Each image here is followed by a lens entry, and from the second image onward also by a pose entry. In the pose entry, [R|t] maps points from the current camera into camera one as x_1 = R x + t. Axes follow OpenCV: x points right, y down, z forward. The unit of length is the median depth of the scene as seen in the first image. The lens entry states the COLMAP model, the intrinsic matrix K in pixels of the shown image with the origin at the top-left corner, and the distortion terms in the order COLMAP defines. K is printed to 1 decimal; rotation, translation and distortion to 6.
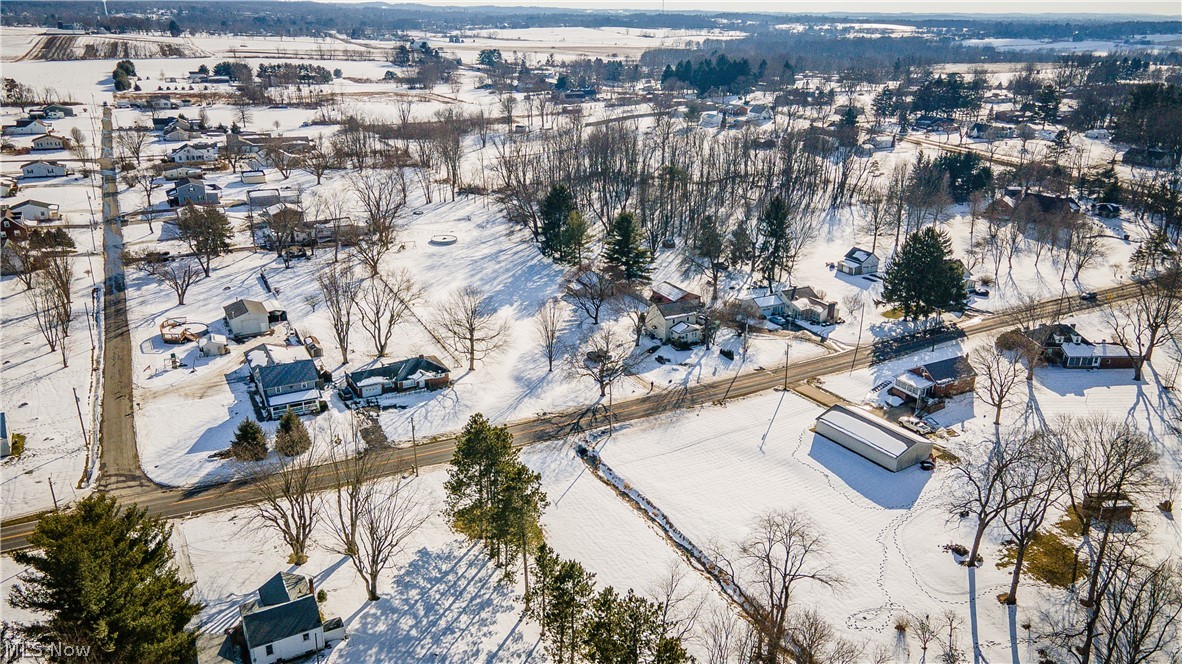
lens RADIAL K [[852.8, 0, 590.8], [0, 852.8, 330.6], [0, 0, 1]] dist [0.023710, 0.000776]
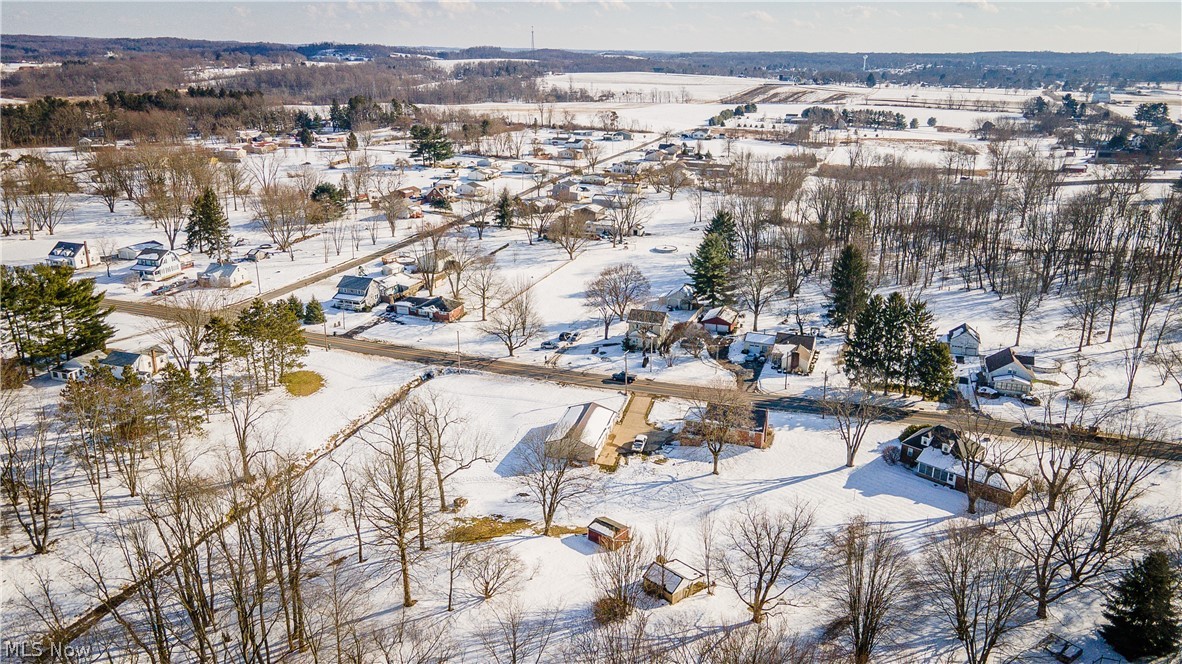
lens RADIAL K [[852.8, 0, 590.3], [0, 852.8, 332.8], [0, 0, 1]] dist [0.023710, 0.000776]
pose [[0.675899, 0.224895, -0.701842, 0.606069], [-0.262040, 0.963410, 0.056357, -0.035827], [0.688836, 0.145819, 0.710099, 0.120073]]
